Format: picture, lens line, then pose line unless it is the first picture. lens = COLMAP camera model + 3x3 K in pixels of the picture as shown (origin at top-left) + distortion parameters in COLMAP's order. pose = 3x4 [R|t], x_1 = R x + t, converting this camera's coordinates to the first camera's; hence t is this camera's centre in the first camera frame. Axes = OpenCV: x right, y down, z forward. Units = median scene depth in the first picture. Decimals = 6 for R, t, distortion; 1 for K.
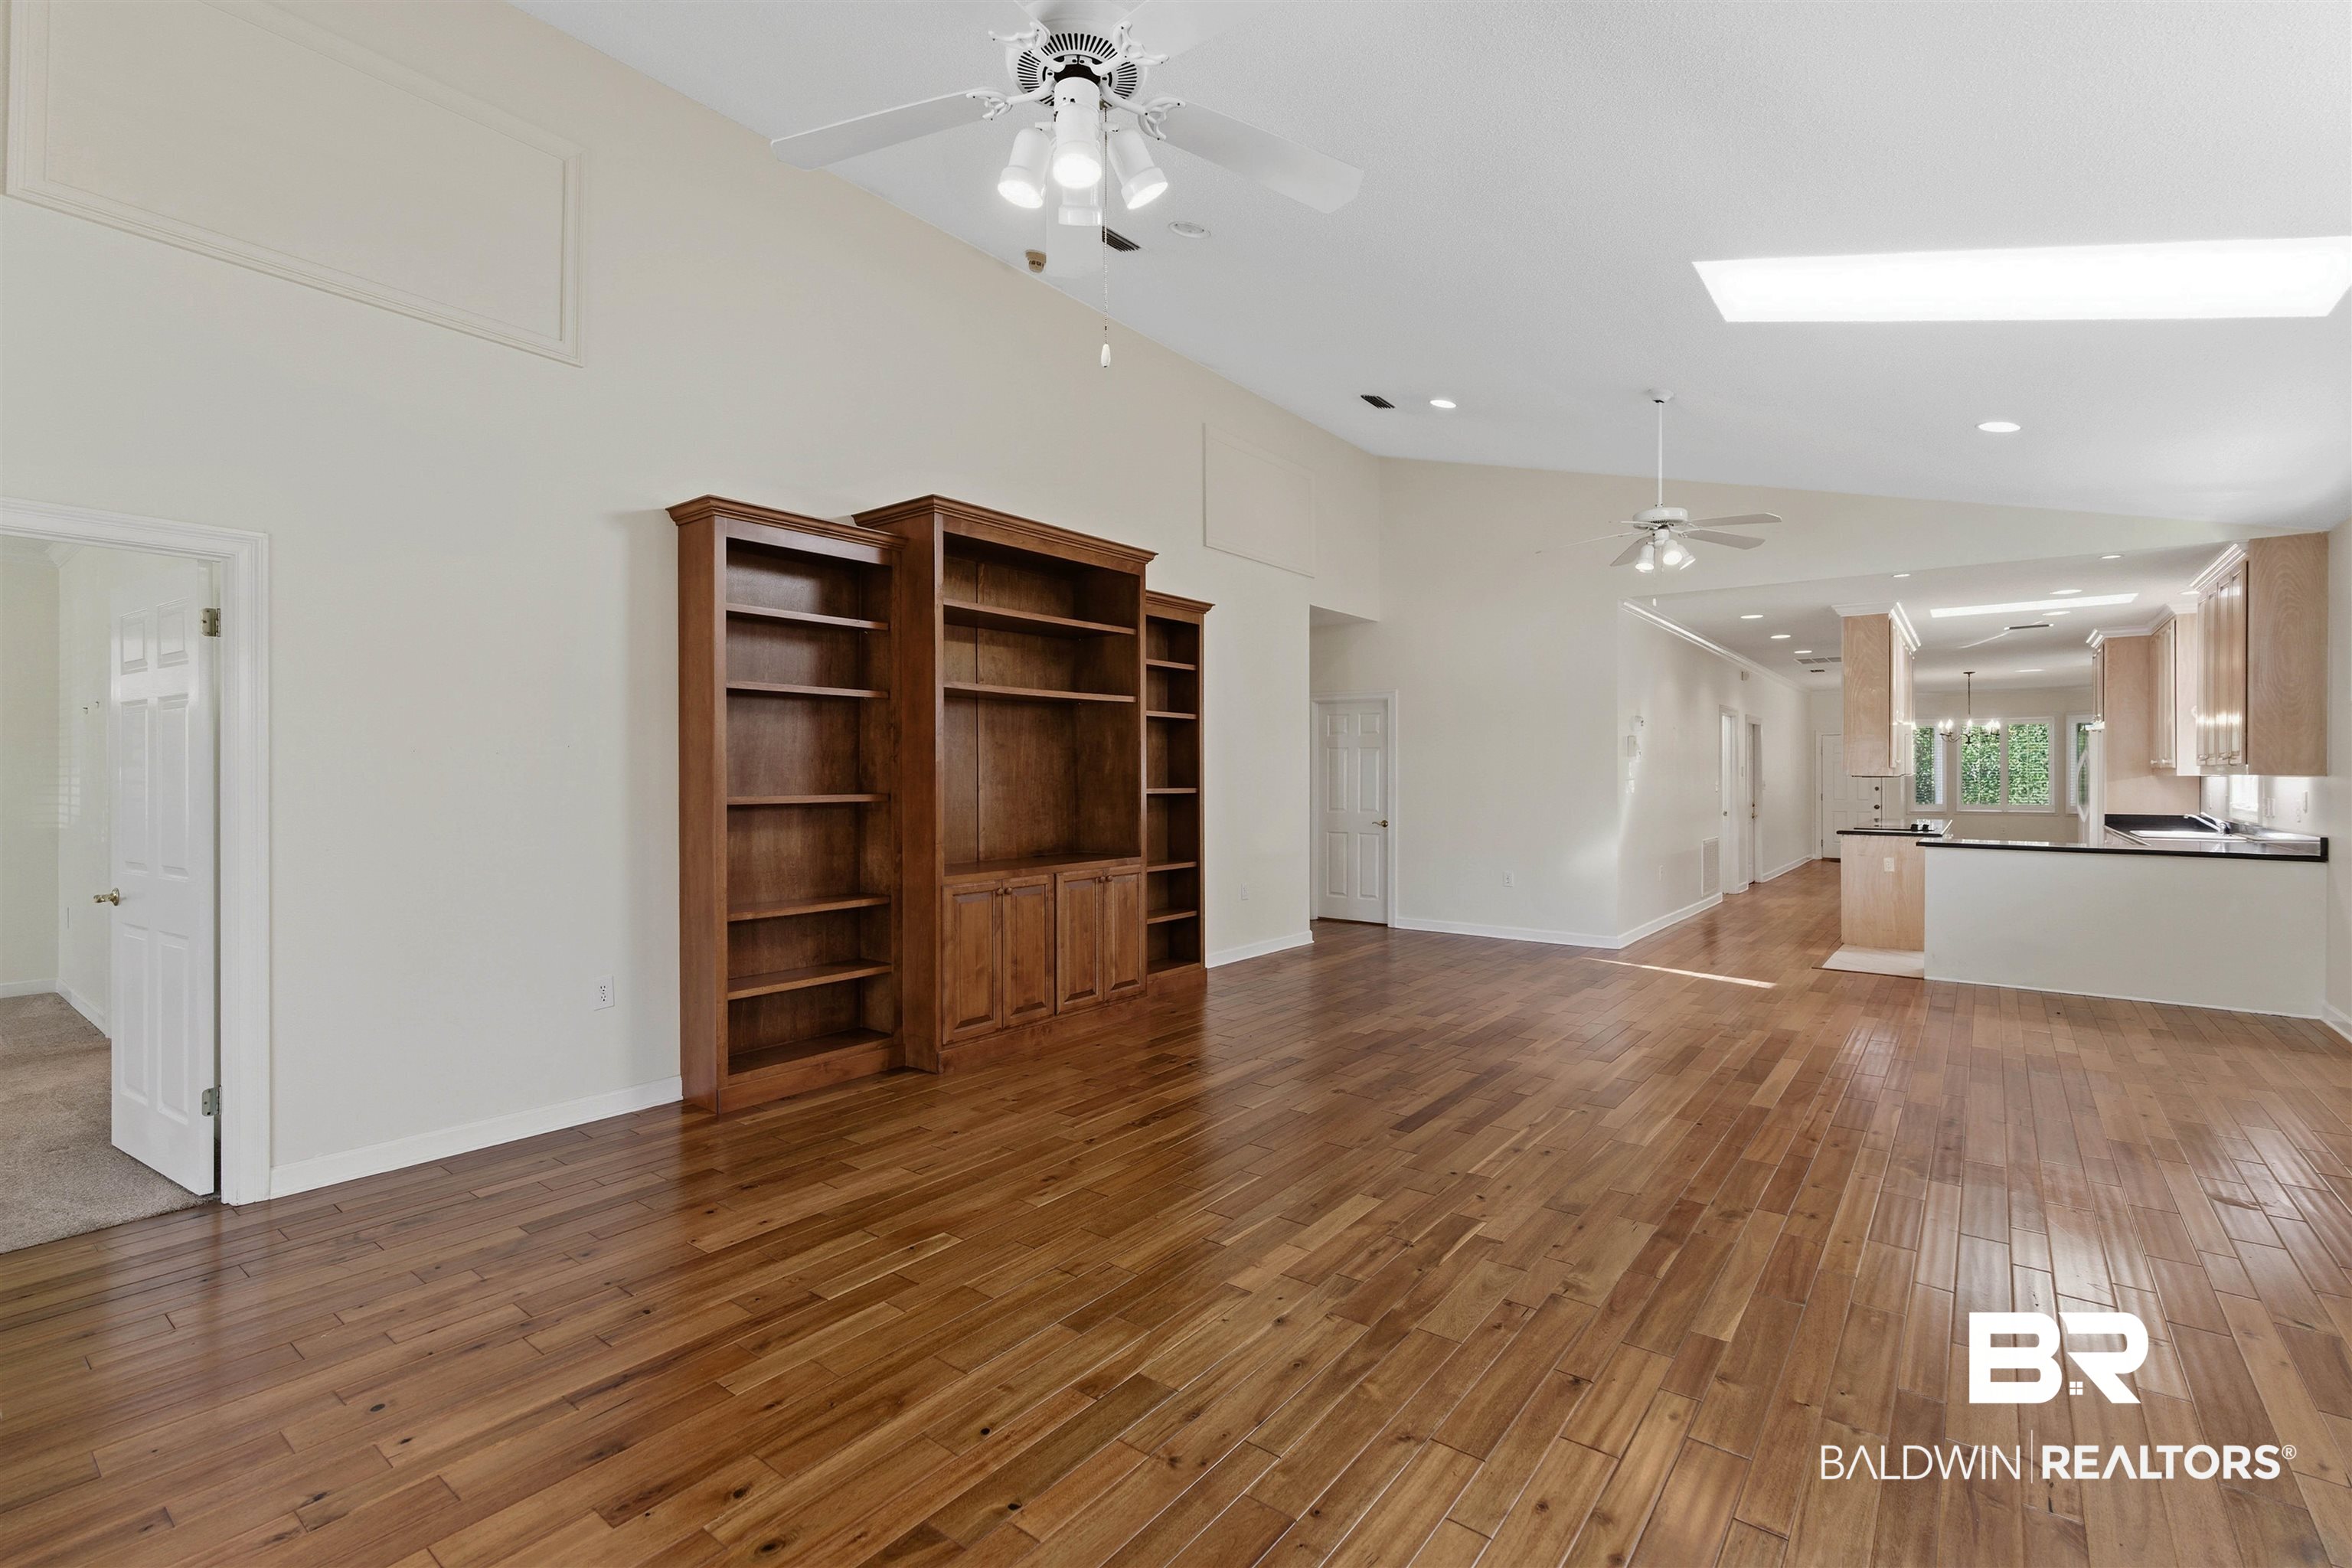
lens RADIAL K [[1062.0, 0, 1182.0], [0, 1062.0, 774.8], [0, 0, 1]] dist [-0.000015, -0.000207]
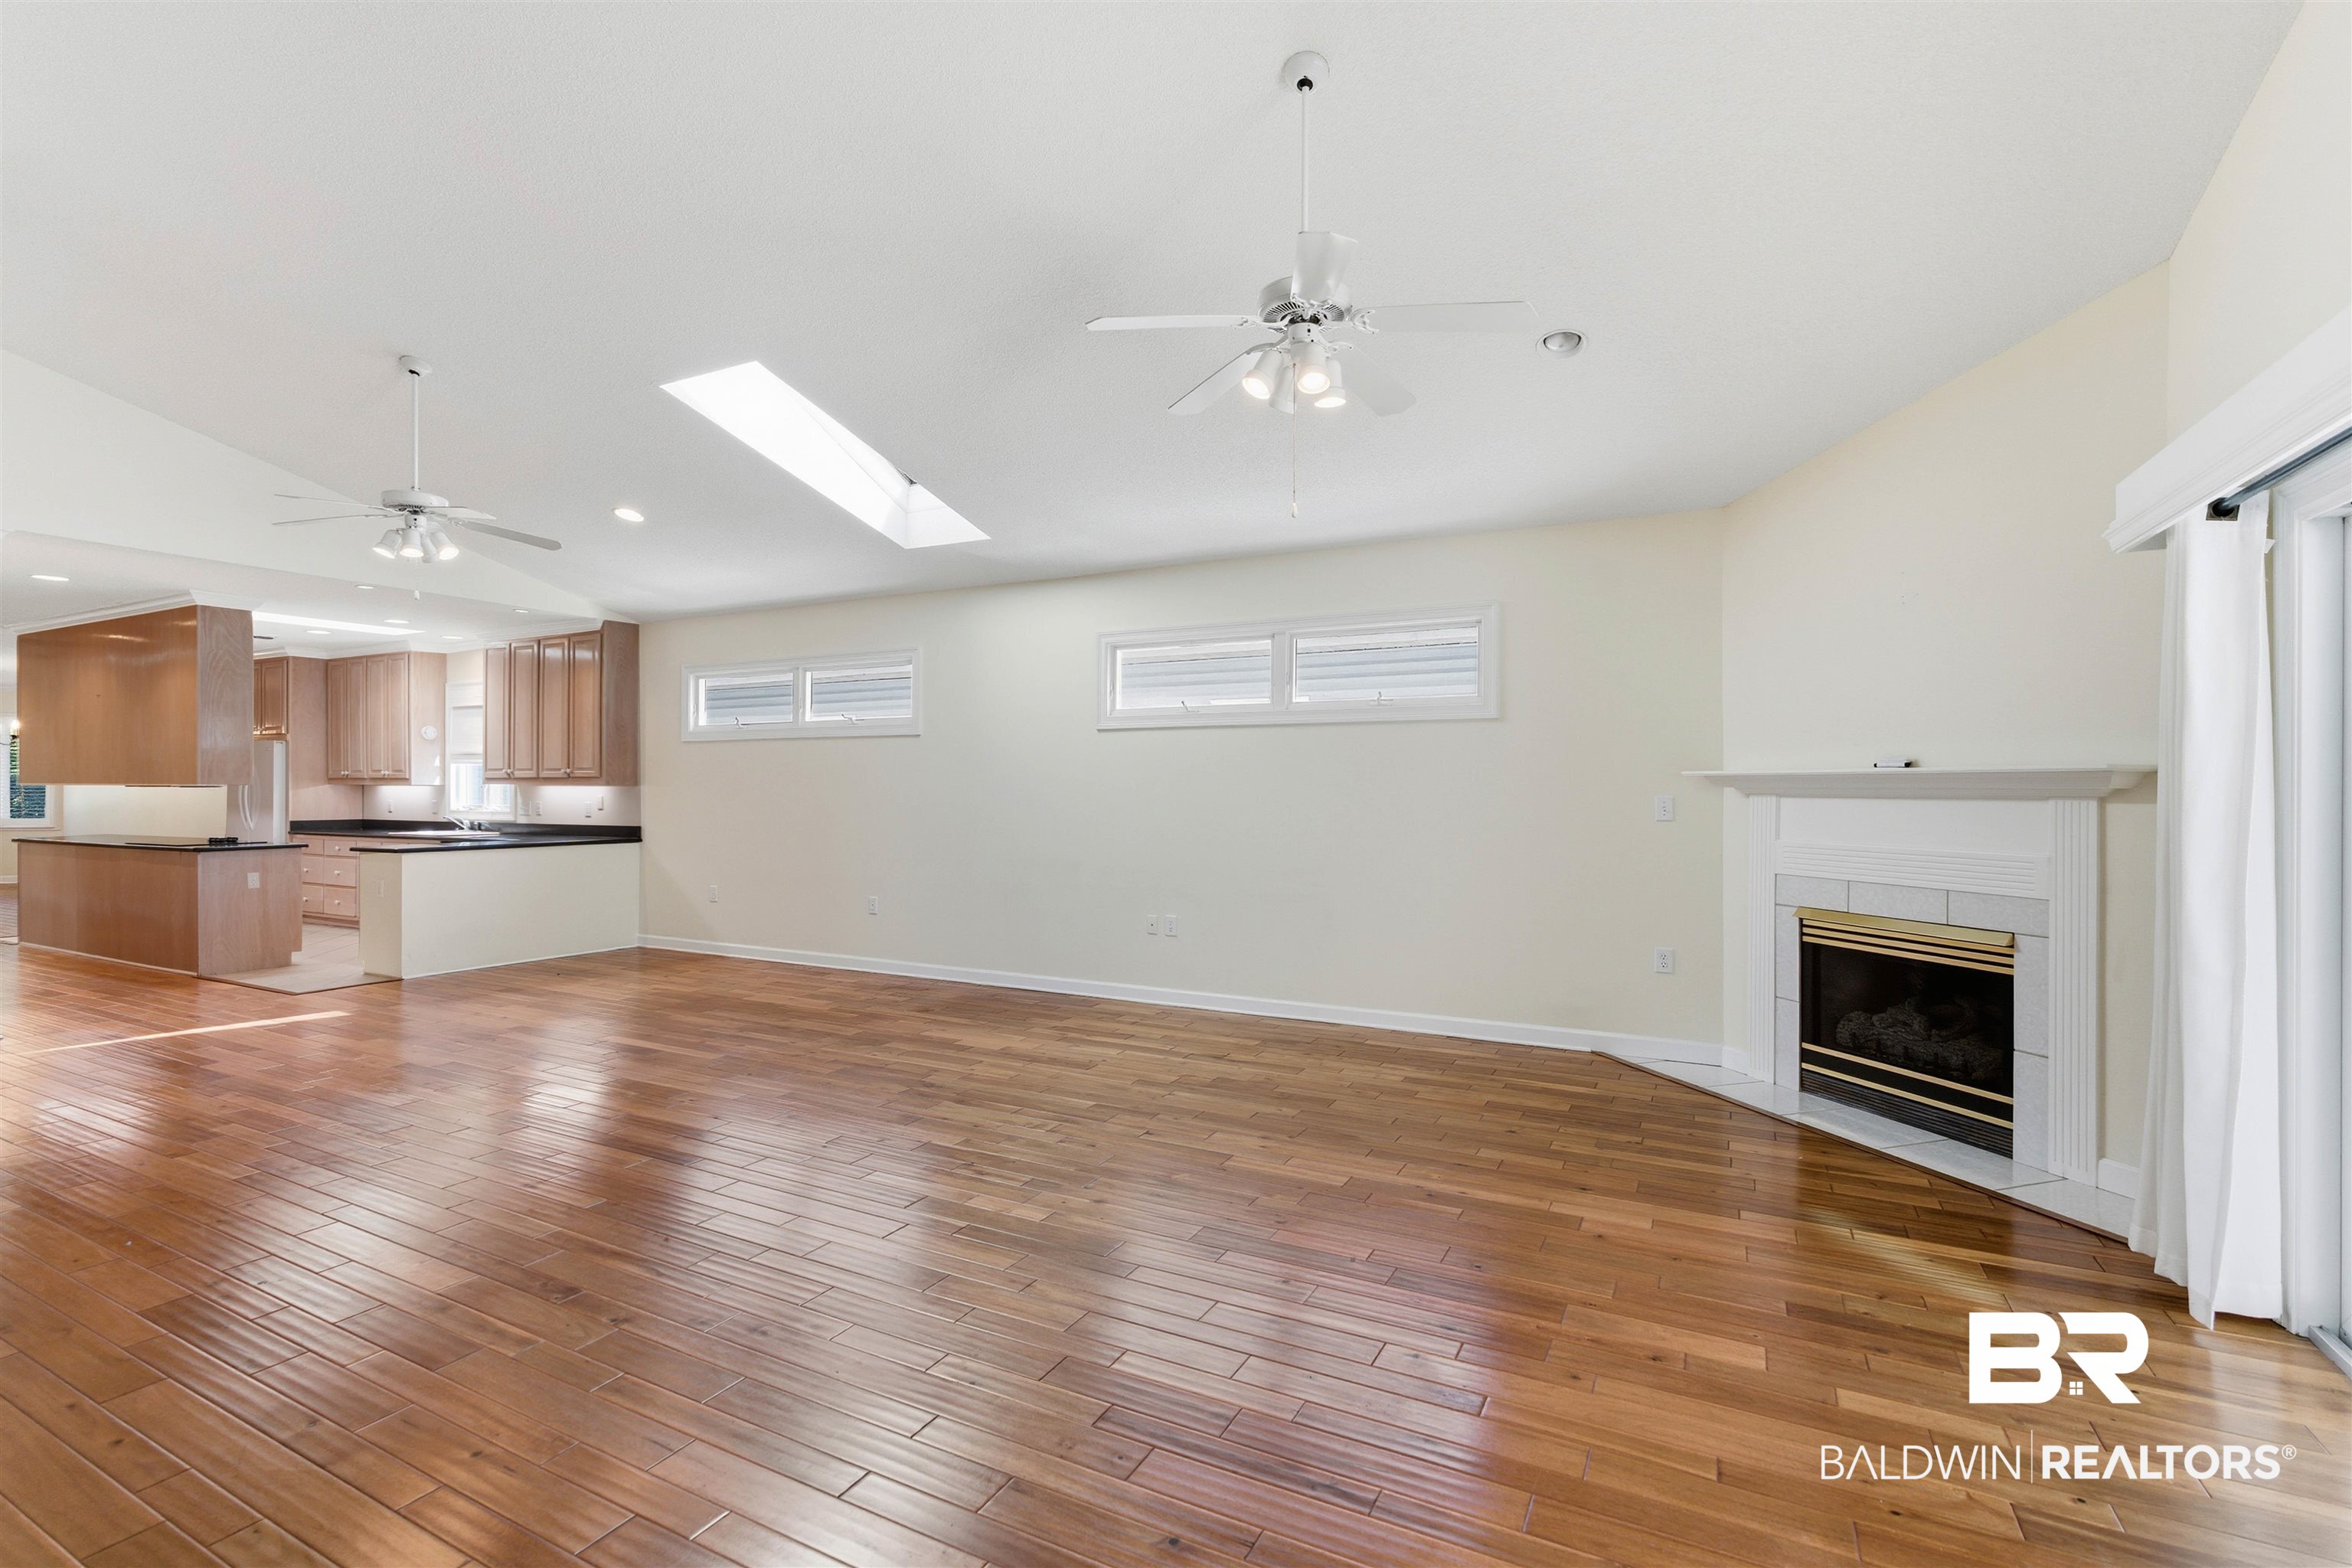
lens RADIAL K [[1062.0, 0, 1183.0], [0, 1062.0, 795.6], [0, 0, 1]] dist [-0.000015, -0.000207]
pose [[-0.174583, -0.011419, 0.984576, -0.416492], [-0.001150, 0.999934, 0.011393, -0.001670], [-0.984642, 0.000857, -0.174585, 0.383501]]
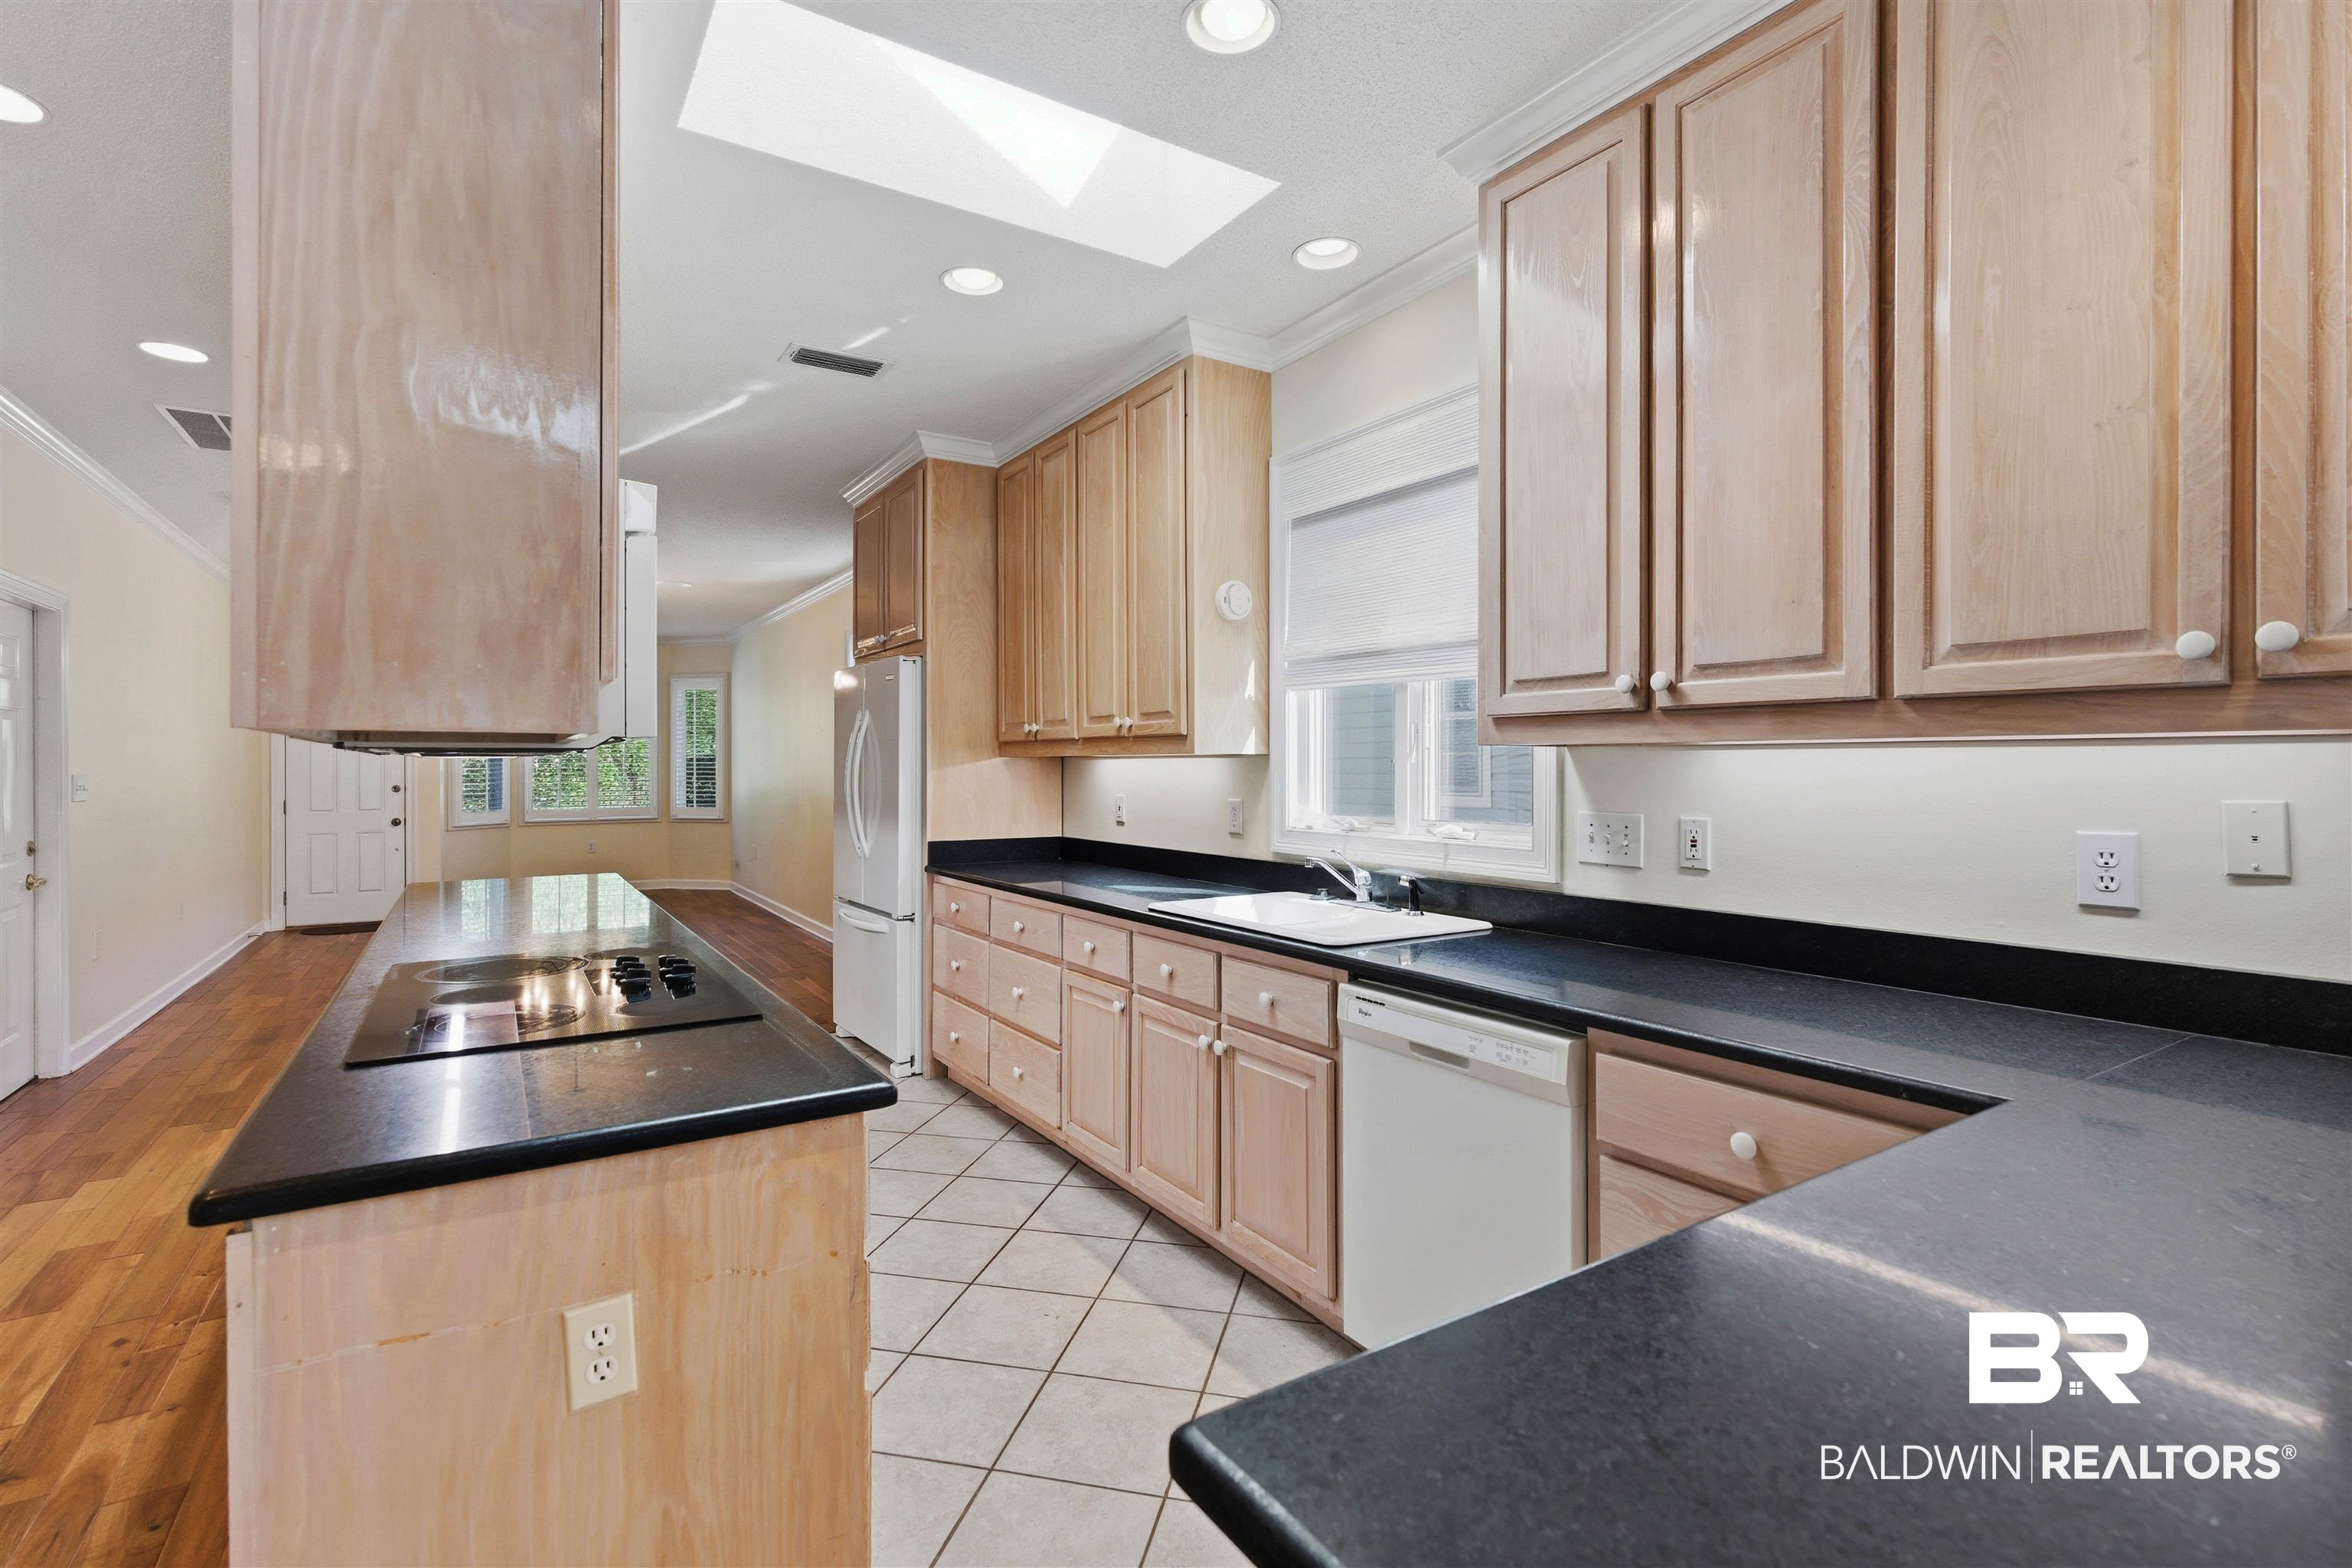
lens RADIAL K [[1062.0, 0, 1161.3], [0, 1062.0, 776.5], [0, 0, 1]] dist [-0.000015, -0.000207]
pose [[0.348440, -0.010130, 0.937276, 0.593631], [0.003441, 0.999949, 0.009528, 0.005958], [-0.937325, -0.000095, 0.348457, 0.934887]]
